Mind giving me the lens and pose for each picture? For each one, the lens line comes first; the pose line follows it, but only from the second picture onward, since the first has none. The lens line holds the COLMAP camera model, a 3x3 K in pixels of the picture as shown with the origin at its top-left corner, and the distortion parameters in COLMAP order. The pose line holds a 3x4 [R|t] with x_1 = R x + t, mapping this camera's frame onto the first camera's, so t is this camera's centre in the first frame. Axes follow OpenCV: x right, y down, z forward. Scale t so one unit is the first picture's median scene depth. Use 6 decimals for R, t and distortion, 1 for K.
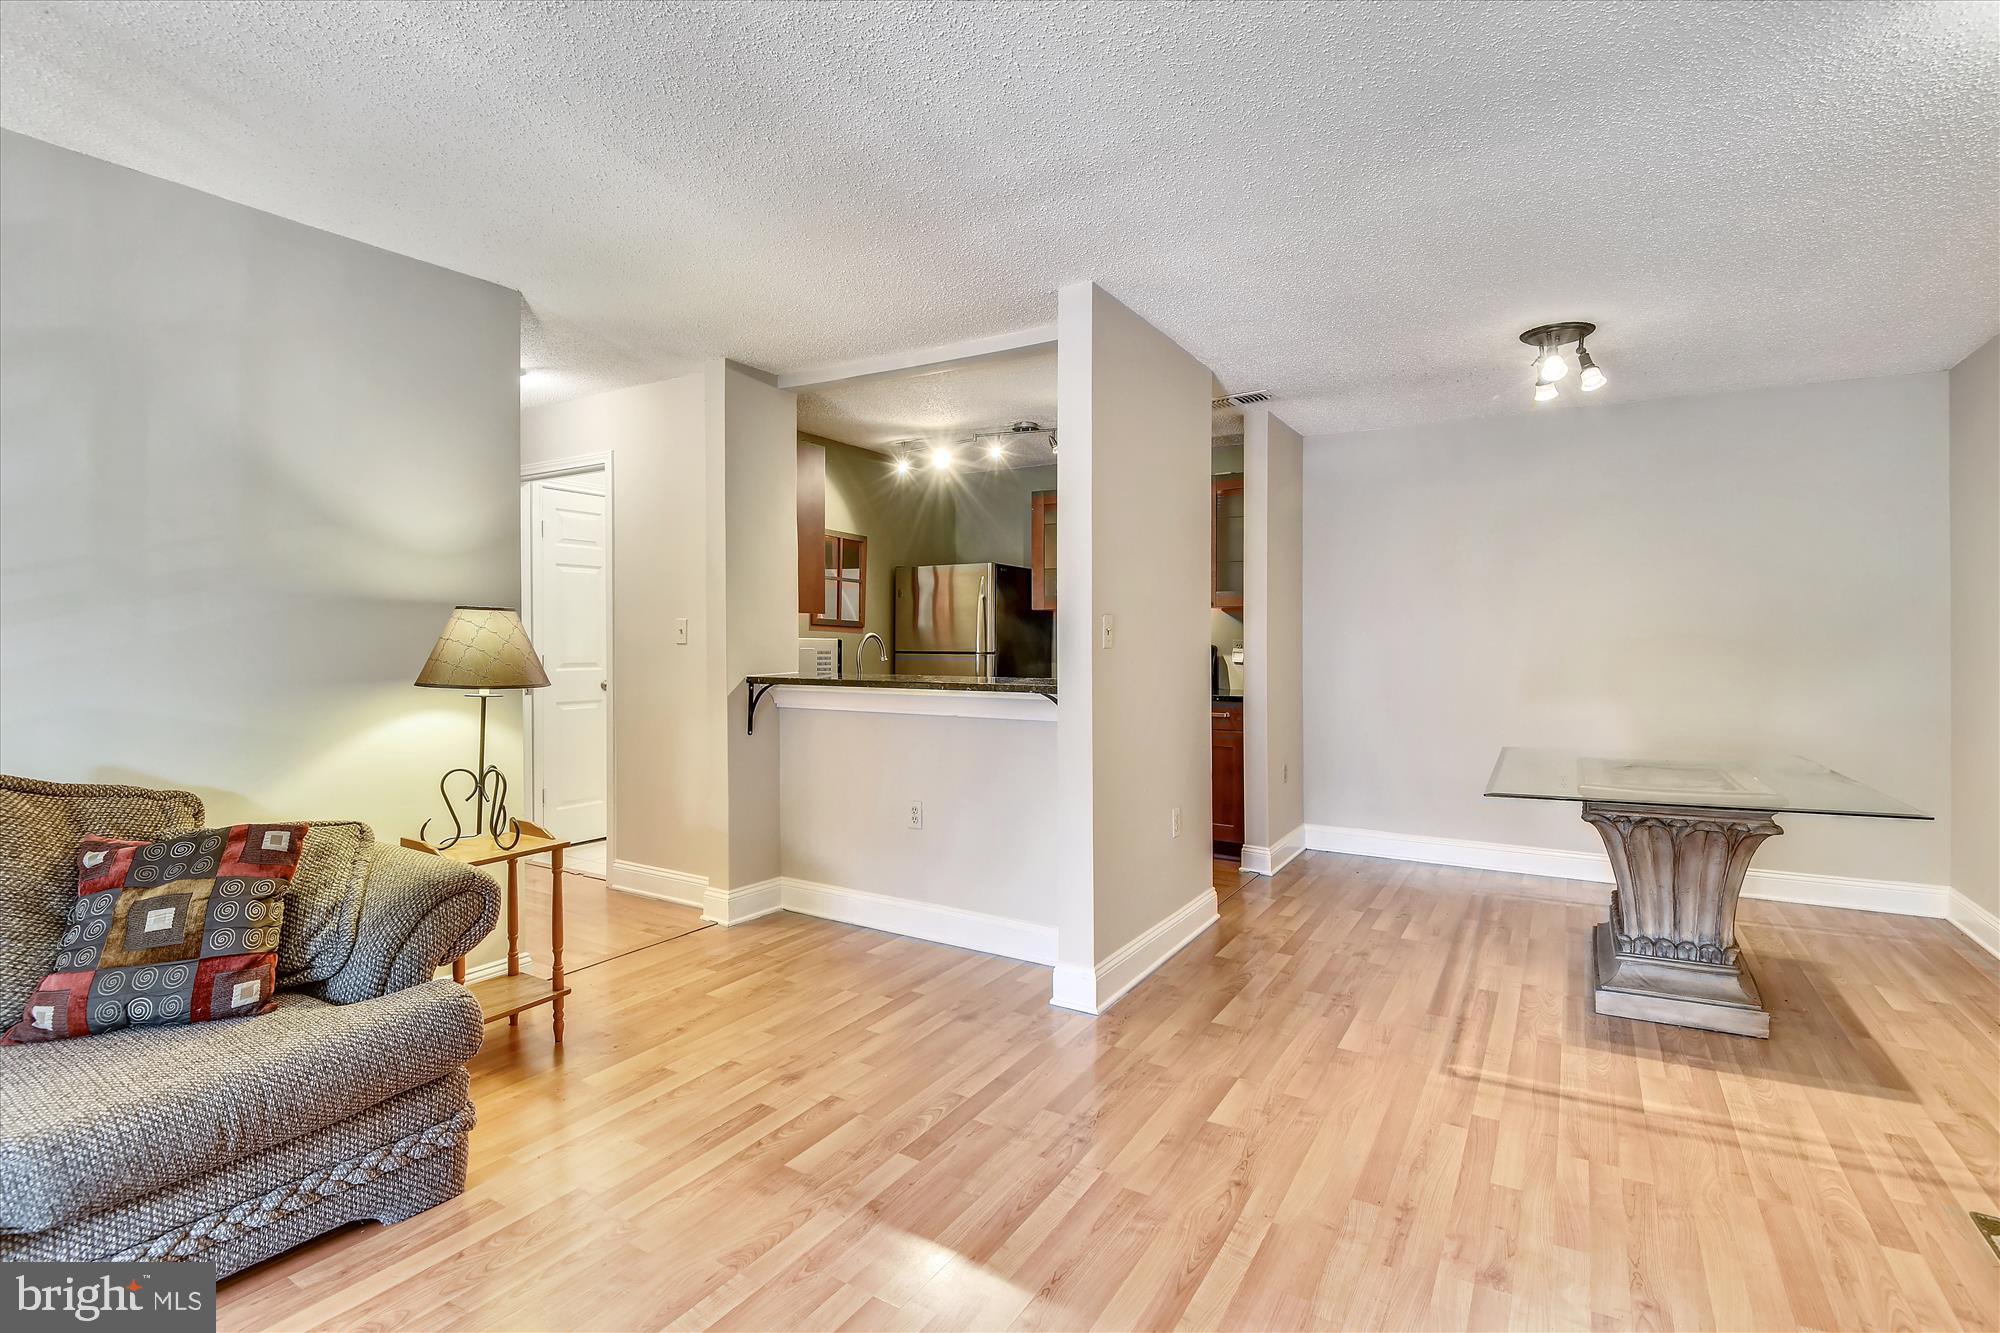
lens RADIAL K [[933.1, 0, 1001.5], [0, 933.1, 674.7], [0, 0, 1]] dist [0.003105, -0.019837]
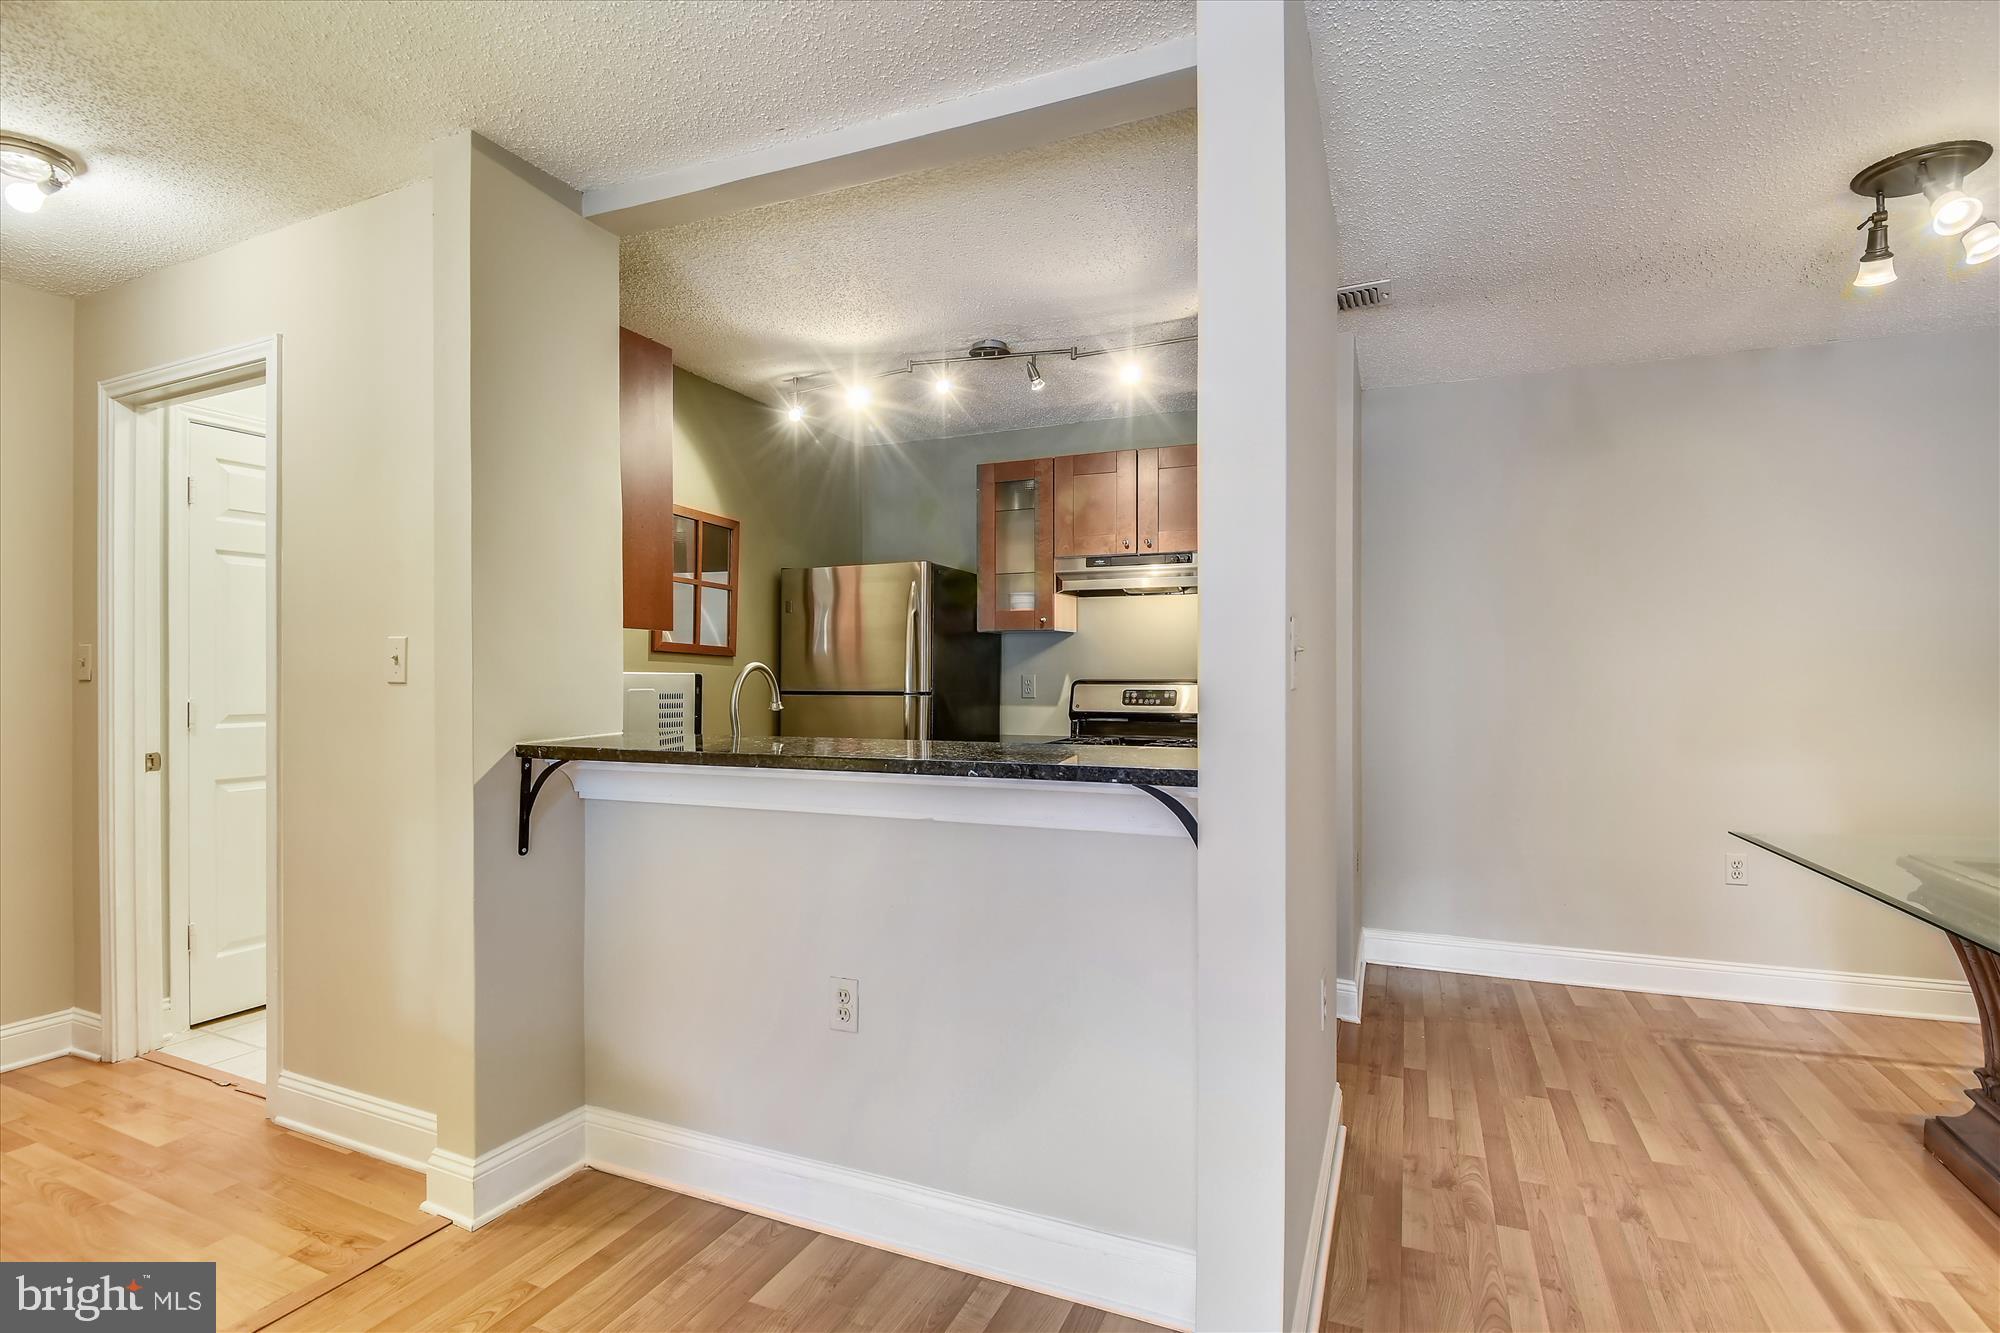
lens RADIAL K [[965.5, 0, 1005.7], [0, 965.5, 674.6], [0, 0, 1]] dist [0.016096, -0.022651]
pose [[0.990536, -0.005262, 0.137152, -0.065704], [0.010251, 0.999310, -0.035693, -0.014199], [-0.136870, 0.036761, 0.989907, 0.376790]]
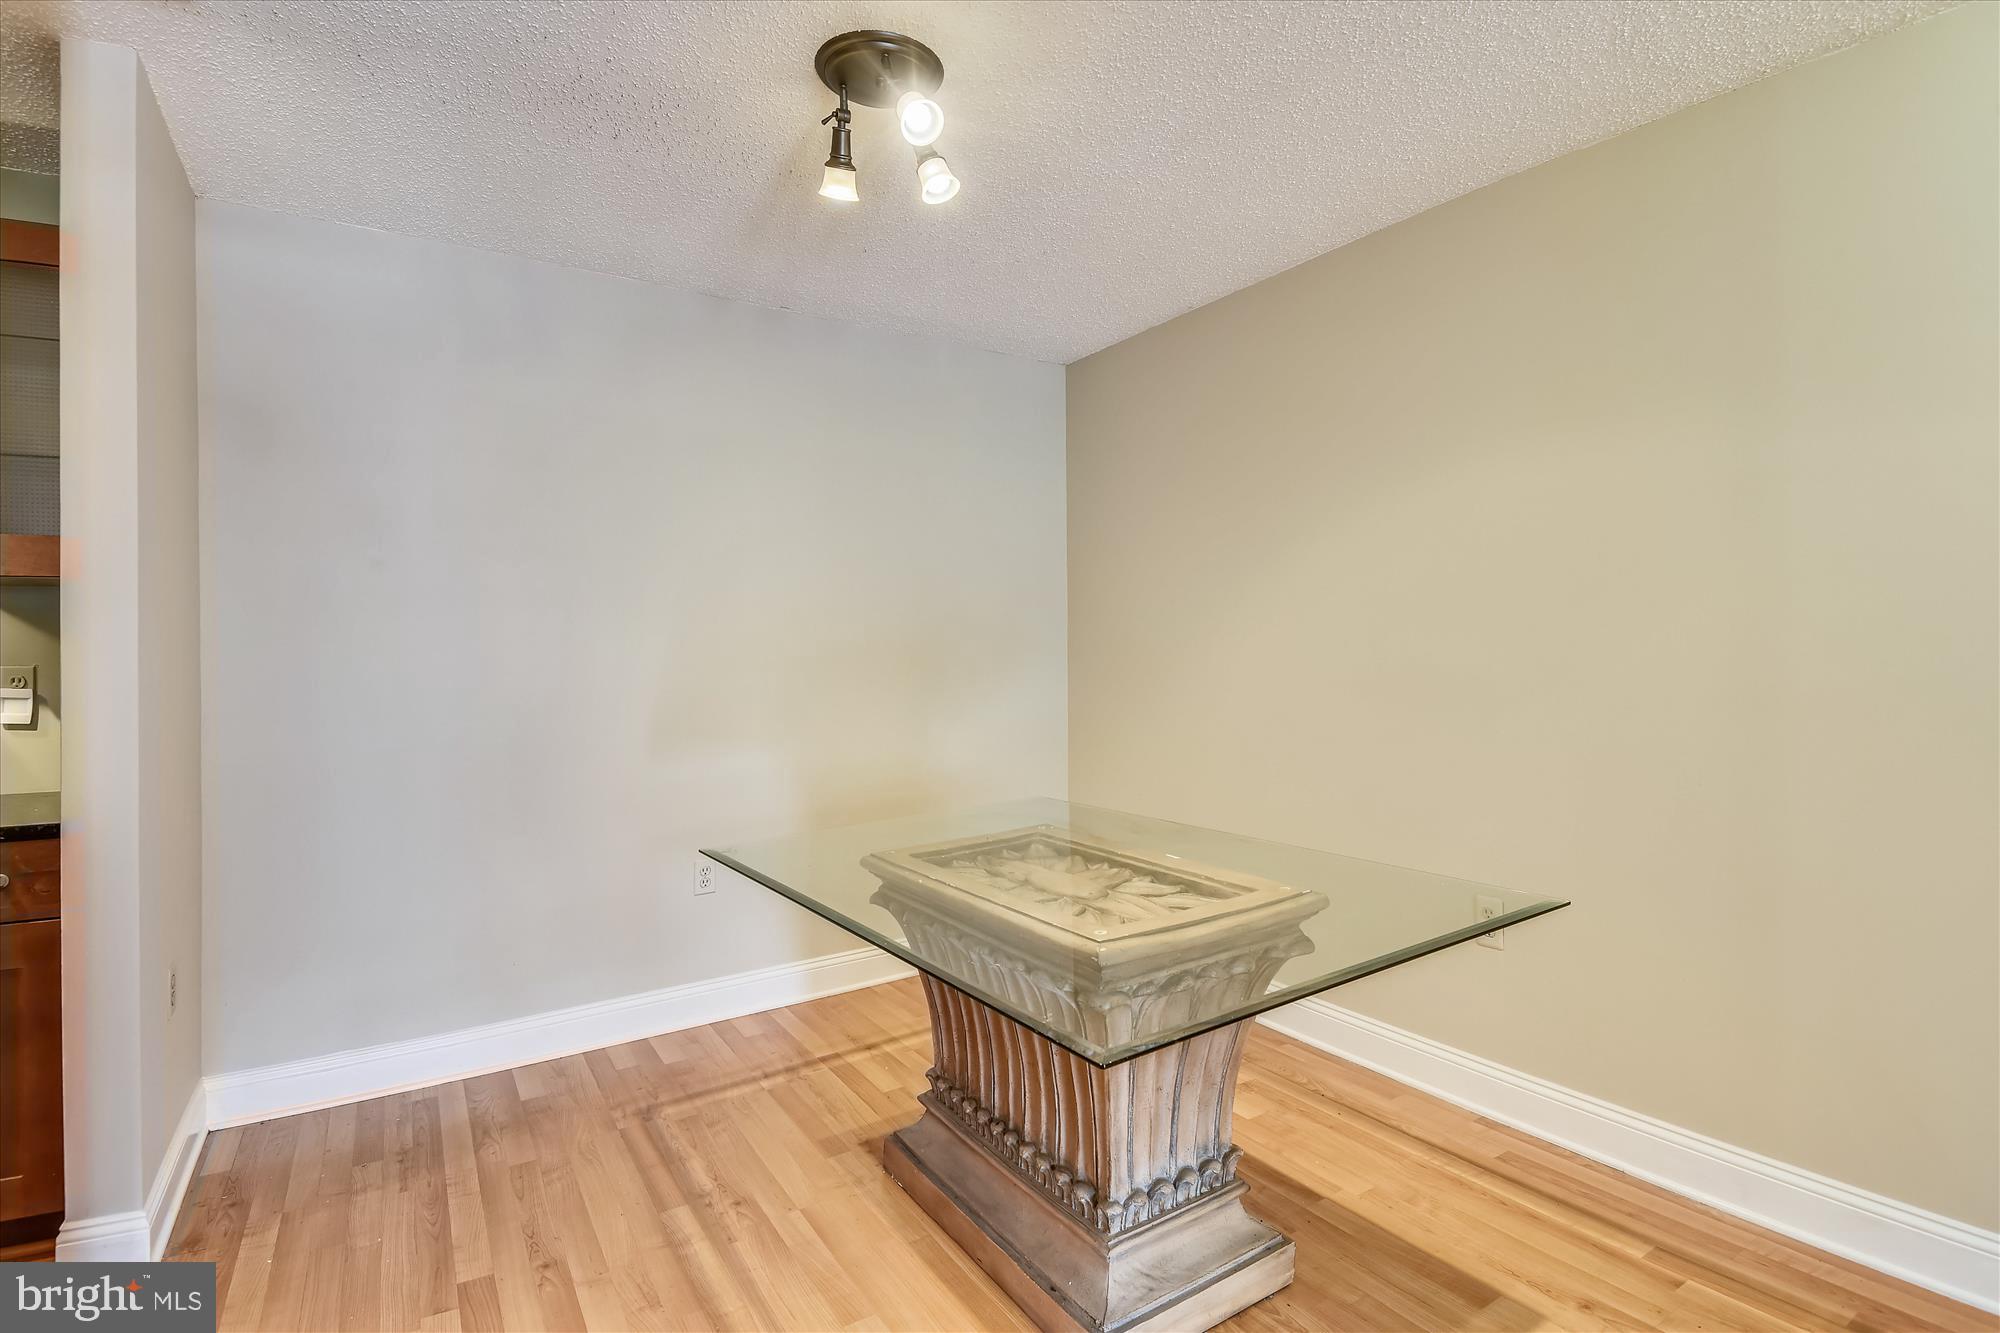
lens RADIAL K [[939.2, 0, 1054.1], [0, 939.2, 669.1], [0, 0, 1]] dist [0.085716, -0.082615]
pose [[0.420861, -0.004660, 0.907113, 0.115526], [0.045507, 0.998836, -0.015983, -0.010599], [-0.905983, 0.048007, 0.420584, 0.555206]]
